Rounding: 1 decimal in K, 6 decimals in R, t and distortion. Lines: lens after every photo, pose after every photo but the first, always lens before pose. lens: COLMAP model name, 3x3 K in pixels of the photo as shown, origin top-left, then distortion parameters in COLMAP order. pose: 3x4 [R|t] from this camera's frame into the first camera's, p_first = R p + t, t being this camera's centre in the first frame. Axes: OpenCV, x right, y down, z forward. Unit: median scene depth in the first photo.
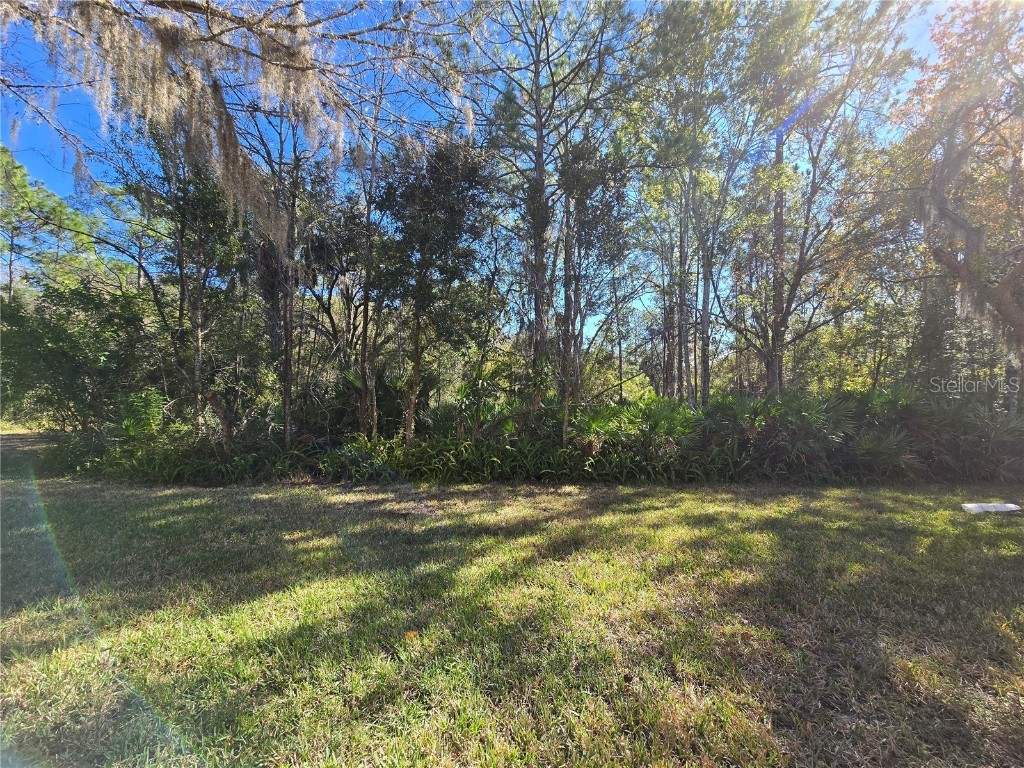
lens RADIAL K [[420.8, 0, 520.0], [0, 420.8, 392.0], [0, 0, 1]] dist [-0.001474, 0.000158]
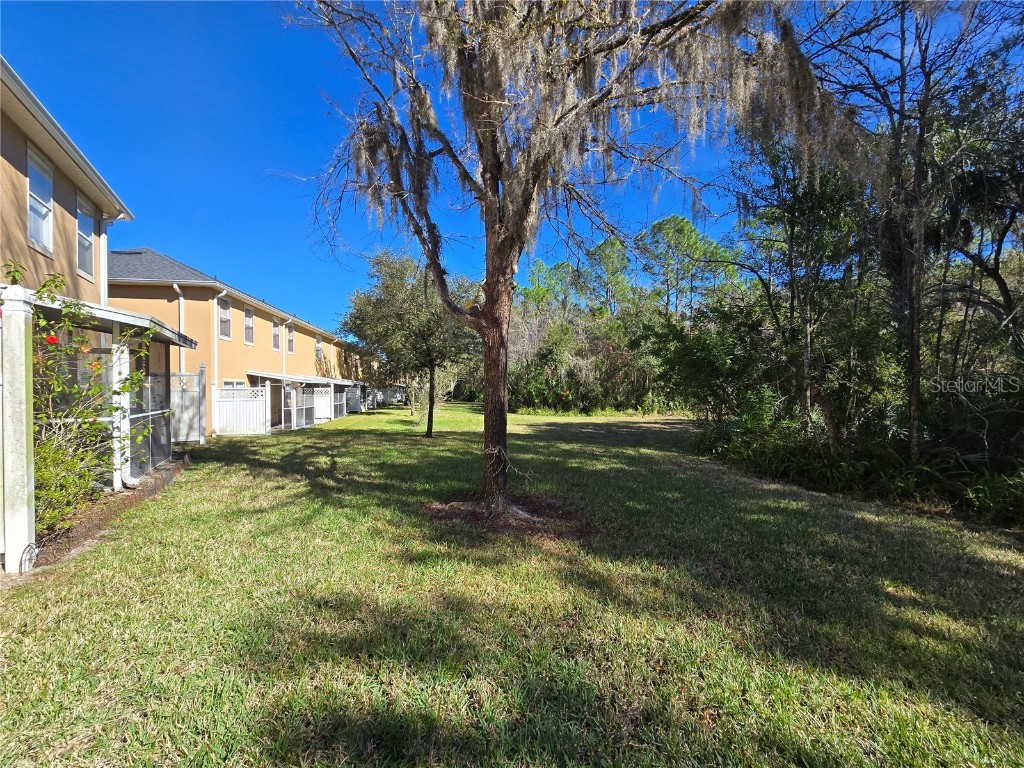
lens RADIAL K [[420.8, 0, 520.0], [0, 420.8, 392.0], [0, 0, 1]] dist [-0.001474, 0.000158]
pose [[0.286058, -0.000833, -0.958212, -0.022877], [0.006572, 0.999978, 0.001092, 0.001373], [0.958190, -0.006610, 0.286057, 0.091497]]
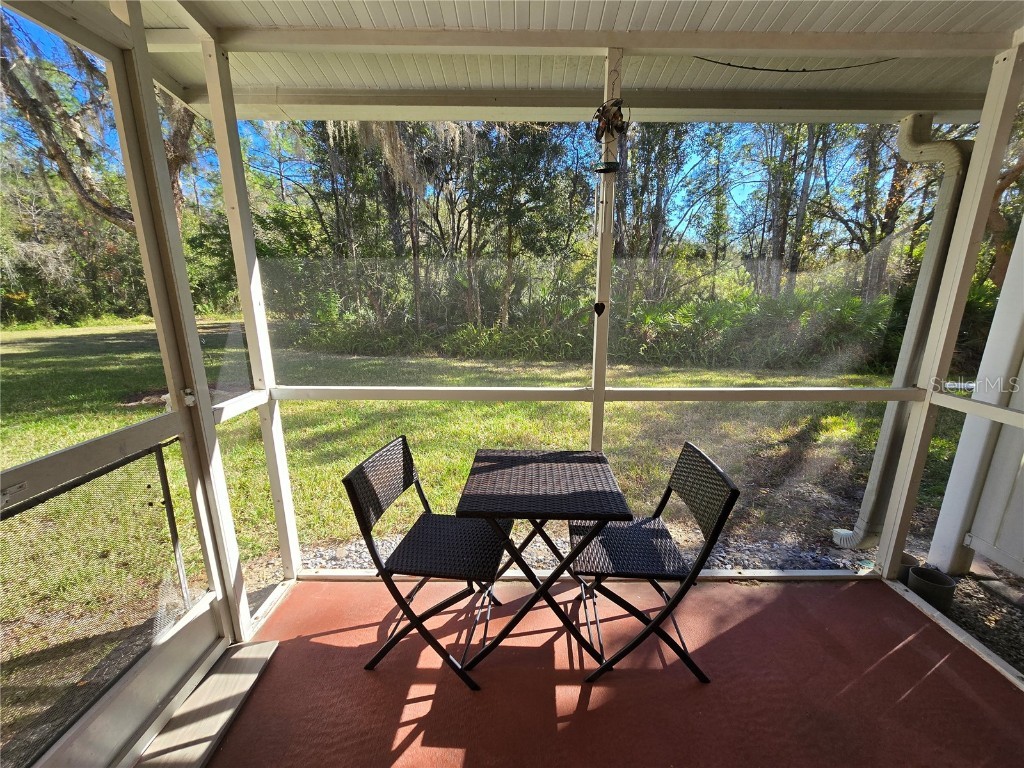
lens RADIAL K [[420.8, 0, 520.0], [0, 420.8, 392.0], [0, 0, 1]] dist [-0.001474, 0.000158]
pose [[0.973367, 0.049698, -0.223802, 0.091639], [0.004939, 0.971448, 0.237201, -0.004540], [0.229200, -0.231989, 0.945330, -0.288165]]
